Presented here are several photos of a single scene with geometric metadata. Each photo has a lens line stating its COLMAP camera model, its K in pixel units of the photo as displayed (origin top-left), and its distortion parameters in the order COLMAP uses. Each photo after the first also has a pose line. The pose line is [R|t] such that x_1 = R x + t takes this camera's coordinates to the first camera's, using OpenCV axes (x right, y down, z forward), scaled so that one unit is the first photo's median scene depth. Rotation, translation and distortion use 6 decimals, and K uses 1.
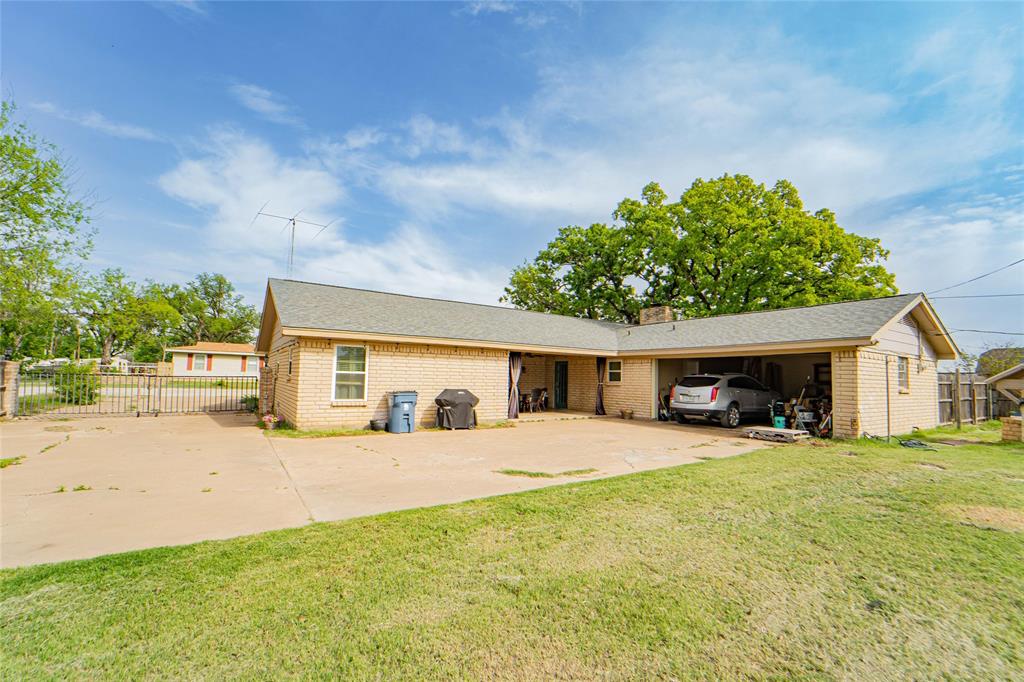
lens RADIAL K [[417.1, 0, 505.6], [0, 417.1, 346.6], [0, 0, 1]] dist [-0.028775, 0.000194]
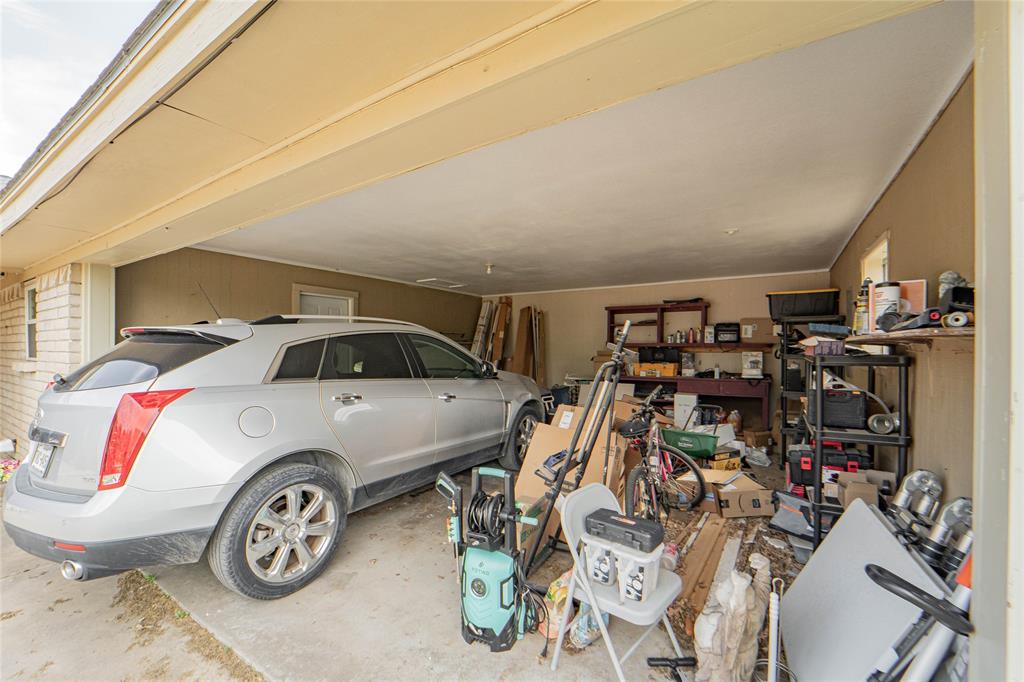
lens RADIAL K [[417.1, 0, 512.4], [0, 417.1, 344.2], [0, 0, 1]] dist [-0.028775, 0.000194]
pose [[0.896343, -0.016922, 0.443038, 0.293484], [-0.015456, 0.997471, 0.069368, 0.034511], [-0.443092, -0.069025, 0.893815, 0.408742]]
